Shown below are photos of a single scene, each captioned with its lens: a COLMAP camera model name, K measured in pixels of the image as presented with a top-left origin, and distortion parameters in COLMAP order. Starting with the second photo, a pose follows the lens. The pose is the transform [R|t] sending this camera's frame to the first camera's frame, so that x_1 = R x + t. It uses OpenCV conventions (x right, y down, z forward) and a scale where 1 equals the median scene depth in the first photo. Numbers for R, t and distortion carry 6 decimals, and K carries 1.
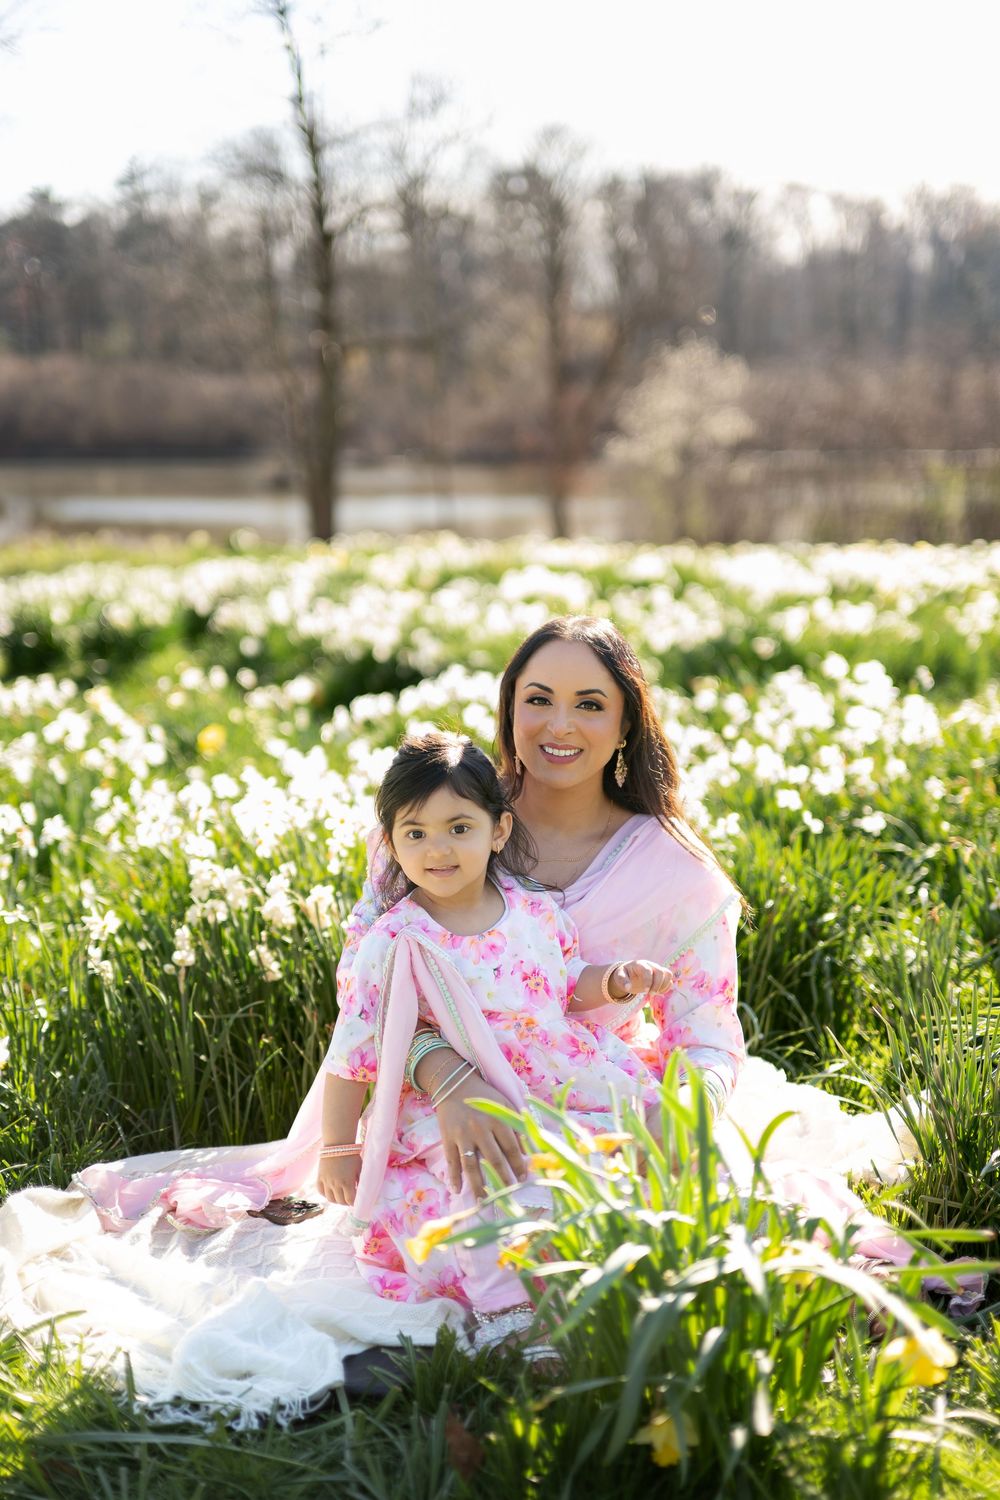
lens RADIAL K [[2112.2, 0, 500.0], [0, 2112.2, 750.0], [0, 0, 1]] dist [-0.093648, 0.009232]
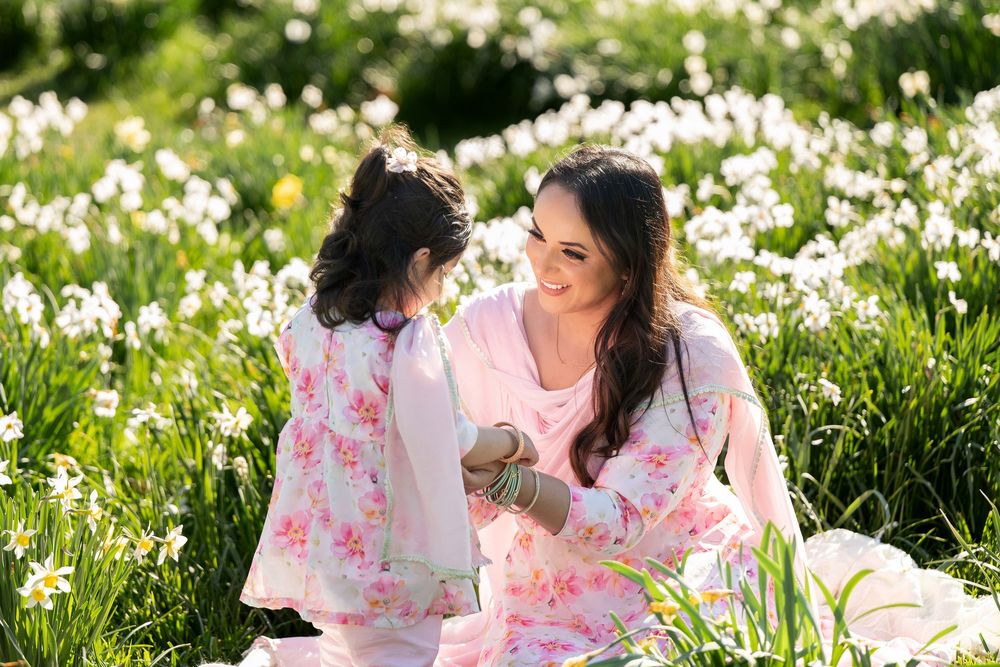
lens RADIAL K [[3177.0, 0, 500.0], [0, 3177.0, 333.5], [0, 0, 1]] dist [-0.046840, -0.535098]
pose [[0.998819, -0.014005, -0.046526, 0.008525], [0.016839, 0.997991, 0.061085, -0.045426], [0.045577, -0.061797, 0.997048, -0.467410]]
